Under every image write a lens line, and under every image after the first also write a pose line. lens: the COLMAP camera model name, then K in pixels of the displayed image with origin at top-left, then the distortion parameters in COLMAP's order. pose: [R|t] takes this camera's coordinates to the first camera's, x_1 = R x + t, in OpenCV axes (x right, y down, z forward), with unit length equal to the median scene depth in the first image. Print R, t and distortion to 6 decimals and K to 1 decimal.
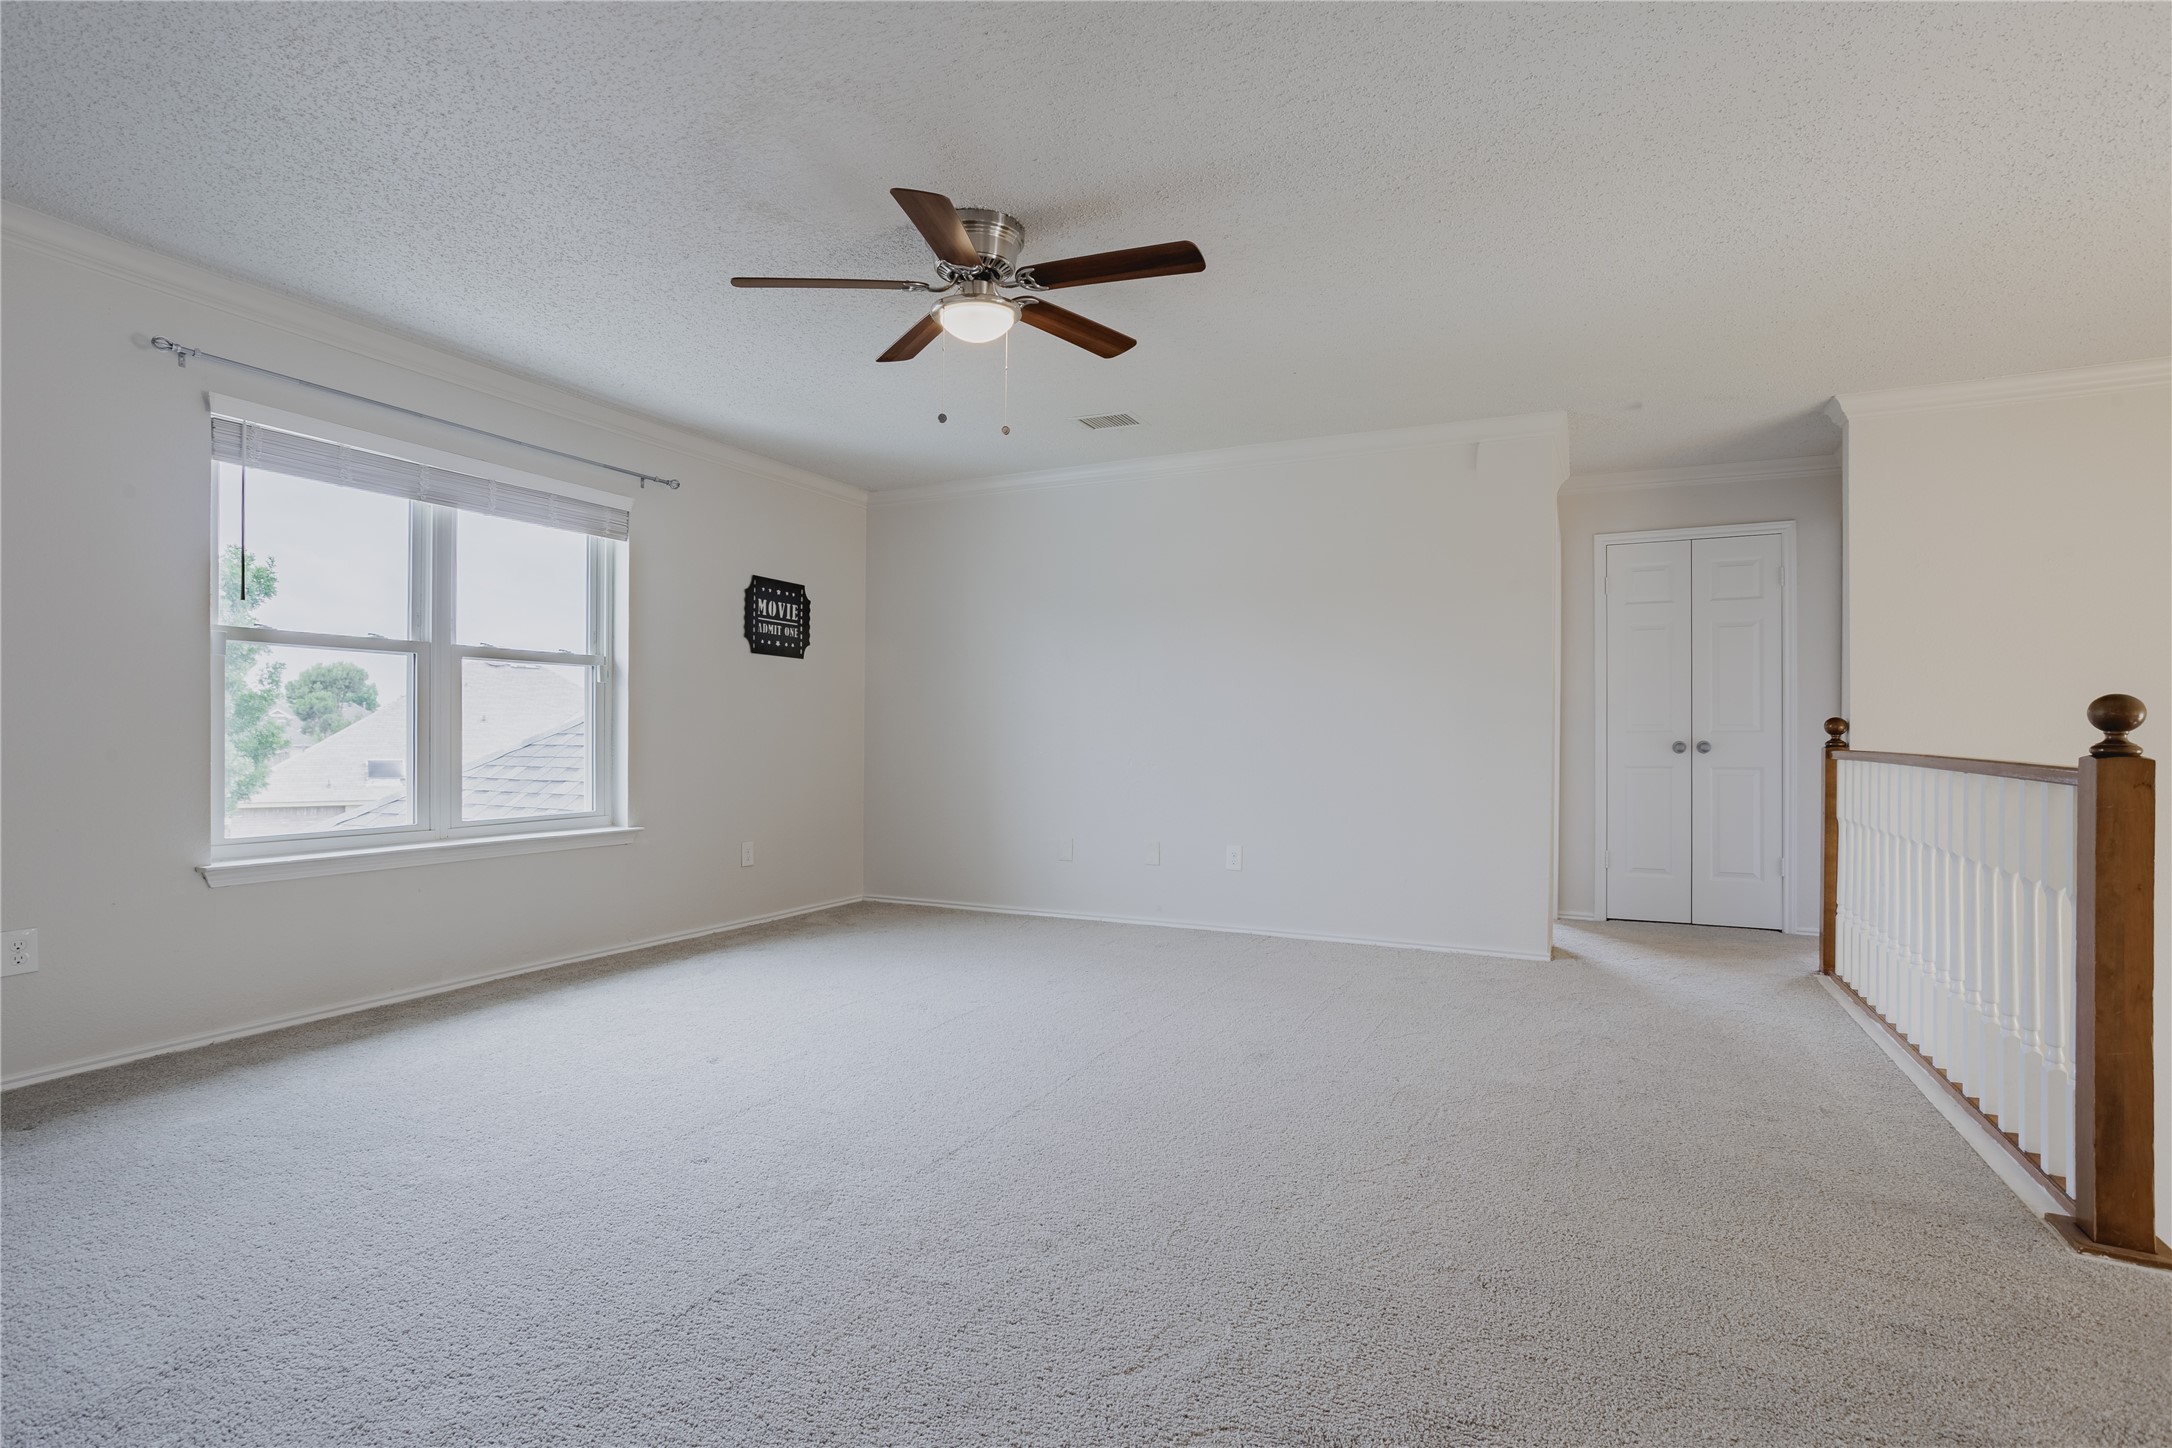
lens RADIAL K [[1075.8, 0, 1081.5], [0, 1075.8, 761.9], [0, 0, 1]] dist [-0.050969, 0.036436]
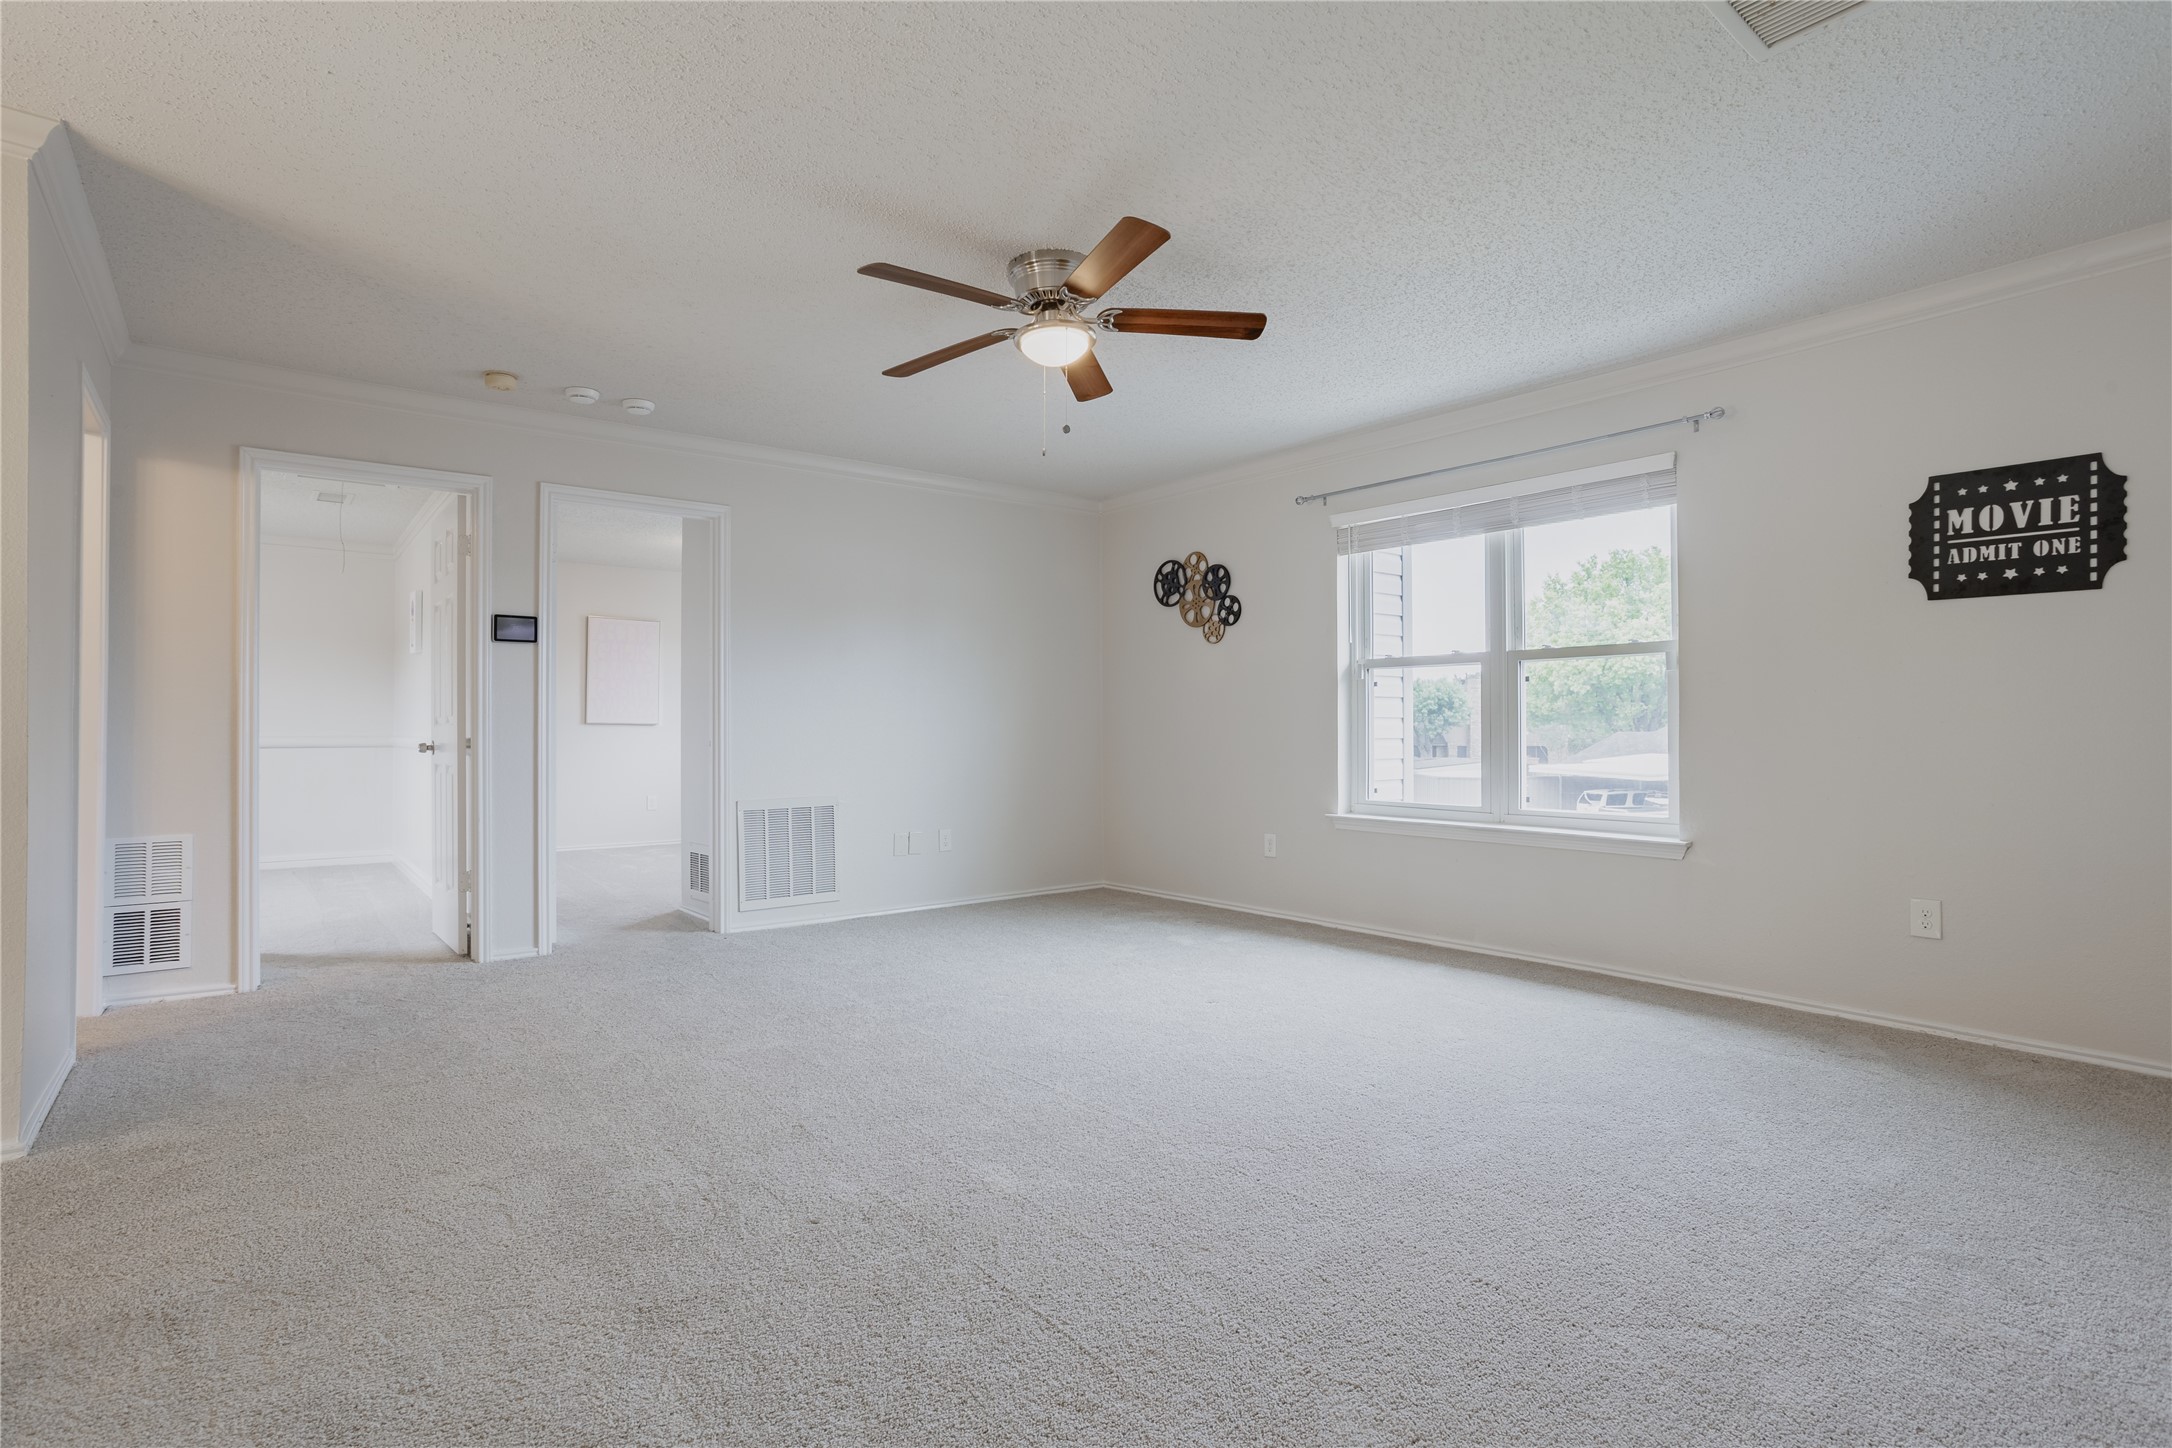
lens RADIAL K [[1066.6, 0, 1063.7], [0, 1066.6, 710.0], [0, 0, 1]] dist [-0.057461, 0.034796]
pose [[-0.446542, -0.001028, -0.894762, 0.470848], [-0.004796, 0.999988, 0.001244, -0.035750], [0.894750, 0.004847, -0.446542, 0.819608]]
